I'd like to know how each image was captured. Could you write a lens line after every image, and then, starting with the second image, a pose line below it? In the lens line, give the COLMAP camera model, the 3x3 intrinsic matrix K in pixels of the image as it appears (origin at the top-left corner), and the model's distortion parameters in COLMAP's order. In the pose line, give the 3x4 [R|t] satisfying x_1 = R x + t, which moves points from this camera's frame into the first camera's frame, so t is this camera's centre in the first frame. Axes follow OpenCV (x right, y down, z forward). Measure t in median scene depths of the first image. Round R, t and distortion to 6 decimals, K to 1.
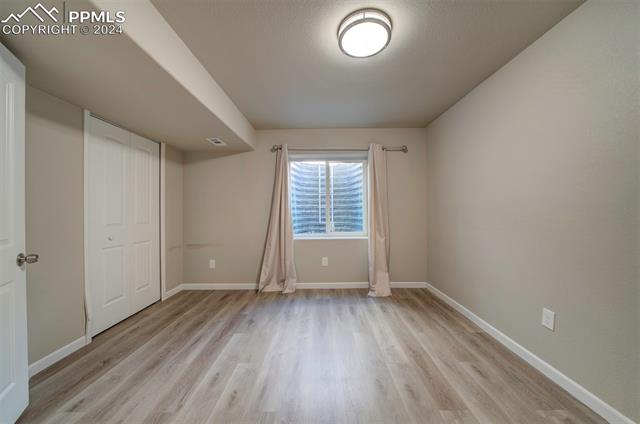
lens RADIAL K [[236.6, 0, 309.0], [0, 236.6, 210.6], [0, 0, 1]] dist [-0.001033, -0.000040]
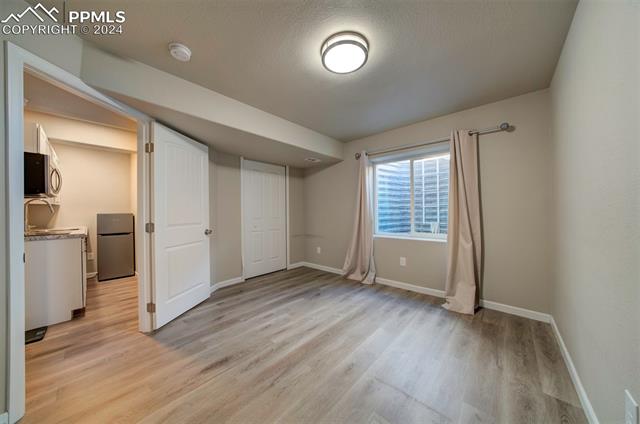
lens RADIAL K [[217.1, 0, 305.1], [0, 217.1, 211.7], [0, 0, 1]] dist [0.000105, 0.000072]
pose [[0.721666, 0.002381, -0.692238, 0.440512], [0.000545, 0.999992, 0.004009, 0.003081], [0.692242, -0.003270, 0.721659, 0.066566]]
